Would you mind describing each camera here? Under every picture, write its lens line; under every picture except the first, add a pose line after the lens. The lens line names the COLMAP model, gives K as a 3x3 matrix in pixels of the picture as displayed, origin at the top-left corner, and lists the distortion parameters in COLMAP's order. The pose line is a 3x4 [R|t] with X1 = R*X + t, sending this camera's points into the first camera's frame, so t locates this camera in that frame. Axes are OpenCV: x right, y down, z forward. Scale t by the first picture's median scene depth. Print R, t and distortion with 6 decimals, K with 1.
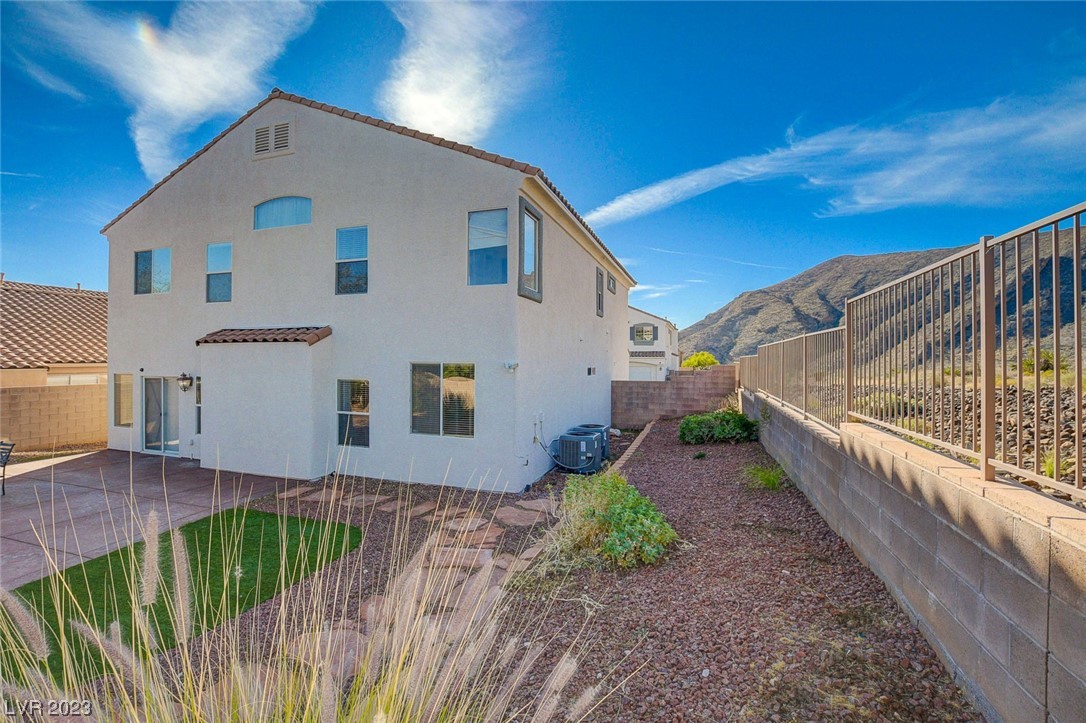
lens RADIAL K [[469.9, 0, 538.2], [0, 469.9, 361.8], [0, 0, 1]] dist [-0.008378, 0.000751]
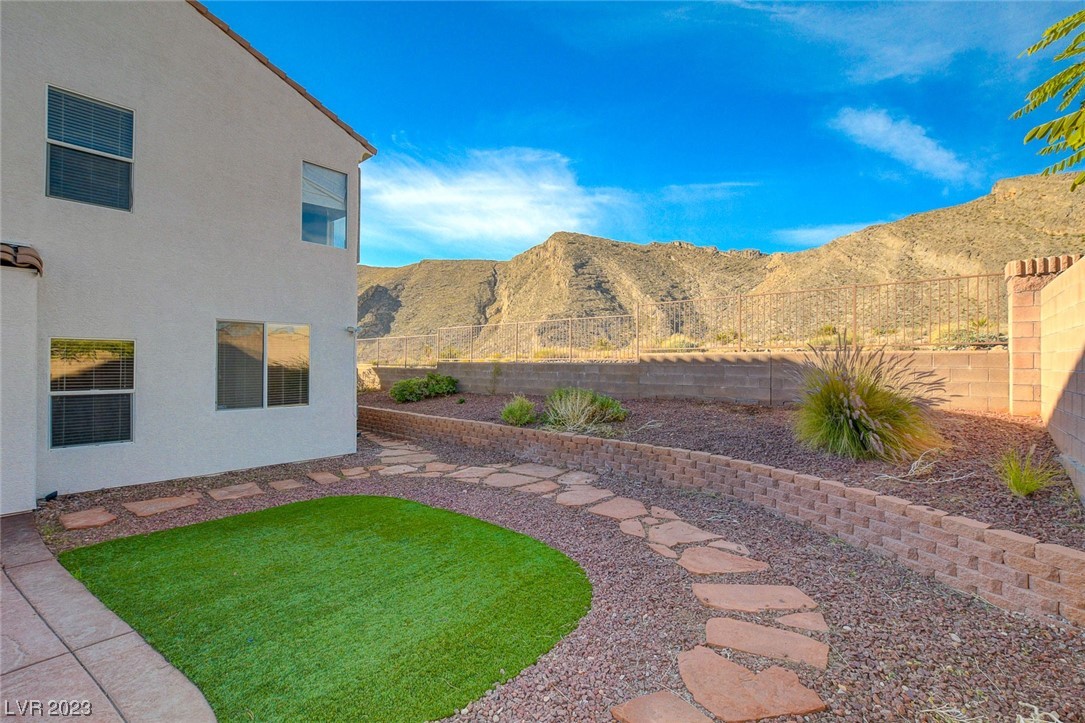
lens RADIAL K [[469.5, 0, 537.7], [0, 469.5, 361.8], [0, 0, 1]] dist [-0.008378, 0.000751]
pose [[0.371925, -0.002563, 0.928259, -0.635463], [0.007230, 0.999974, -0.000135, 0.060323], [-0.928235, 0.006761, 0.371934, 0.178583]]
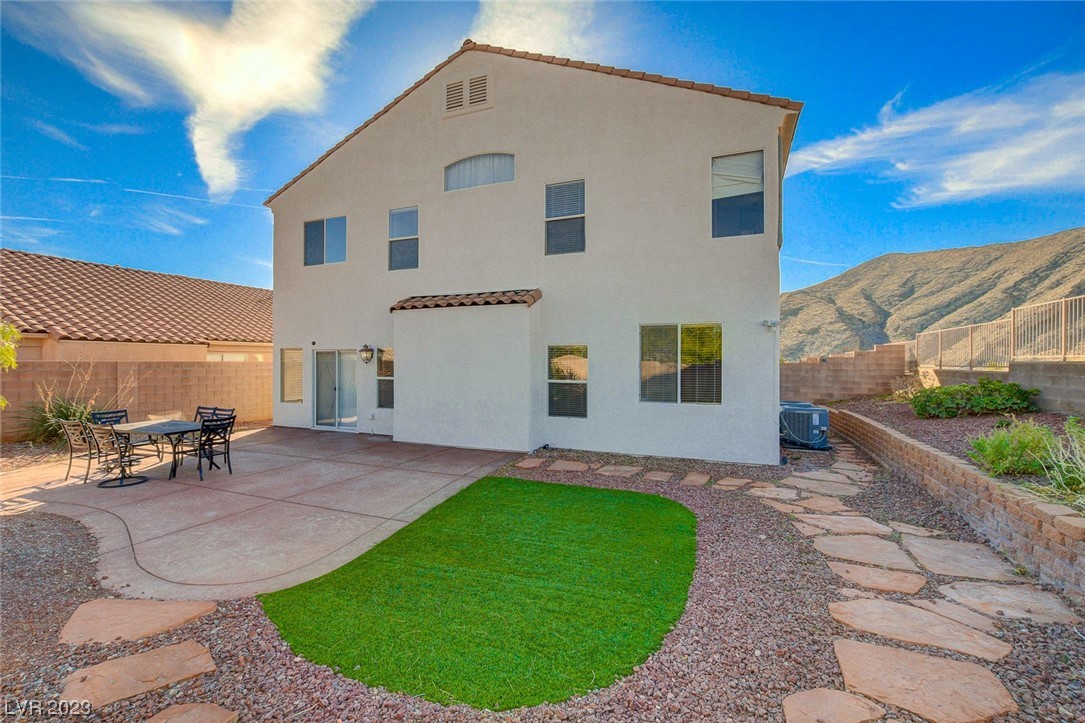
lens RADIAL K [[469.5, 0, 537.7], [0, 469.5, 361.8], [0, 0, 1]] dist [-0.008378, 0.000751]
pose [[0.998658, -0.001980, -0.051751, -0.339118], [0.001475, 0.999951, -0.009805, 0.066241], [0.051768, 0.009716, 0.998612, 0.060844]]
